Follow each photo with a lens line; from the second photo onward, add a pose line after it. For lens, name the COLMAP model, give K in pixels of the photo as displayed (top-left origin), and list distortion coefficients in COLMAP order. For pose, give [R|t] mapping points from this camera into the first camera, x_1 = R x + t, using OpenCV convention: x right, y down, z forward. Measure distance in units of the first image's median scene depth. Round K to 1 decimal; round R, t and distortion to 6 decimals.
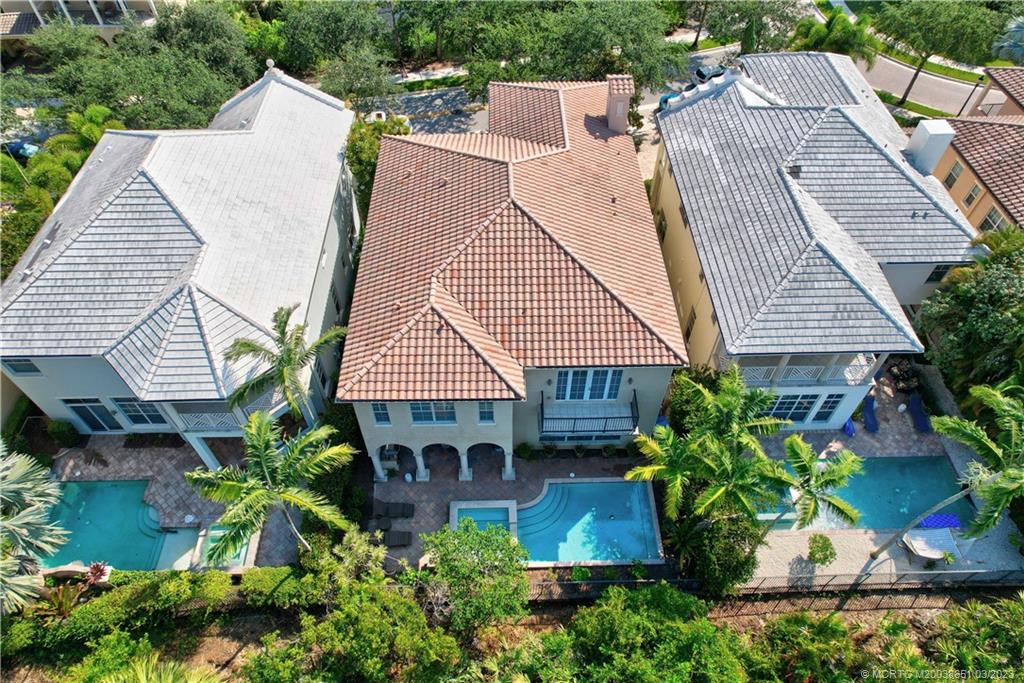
lens RADIAL K [[655.9, 0, 513.3], [0, 655.9, 352.0], [0, 0, 1]] dist [-0.079391, 0.069754]
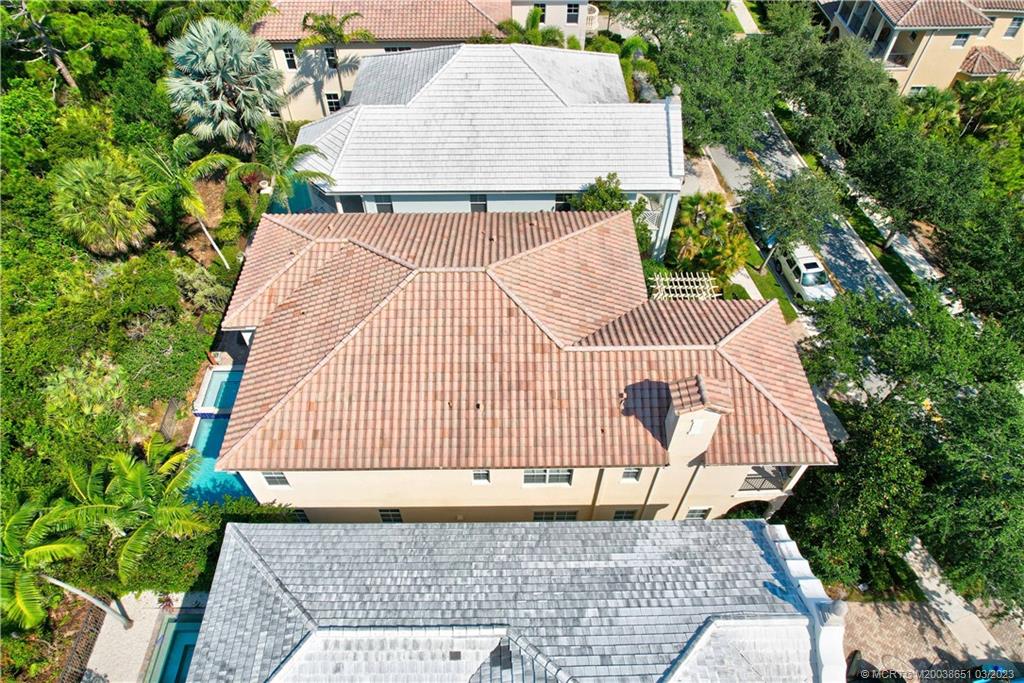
lens RADIAL K [[655.9, 0, 513.3], [0, 655.9, 352.0], [0, 0, 1]] dist [-0.079391, 0.069754]
pose [[-0.009065, 0.774142, -0.632948, 0.645367], [-0.783287, 0.387971, 0.485736, -0.723120], [0.621594, 0.500183, 0.602858, 0.603450]]
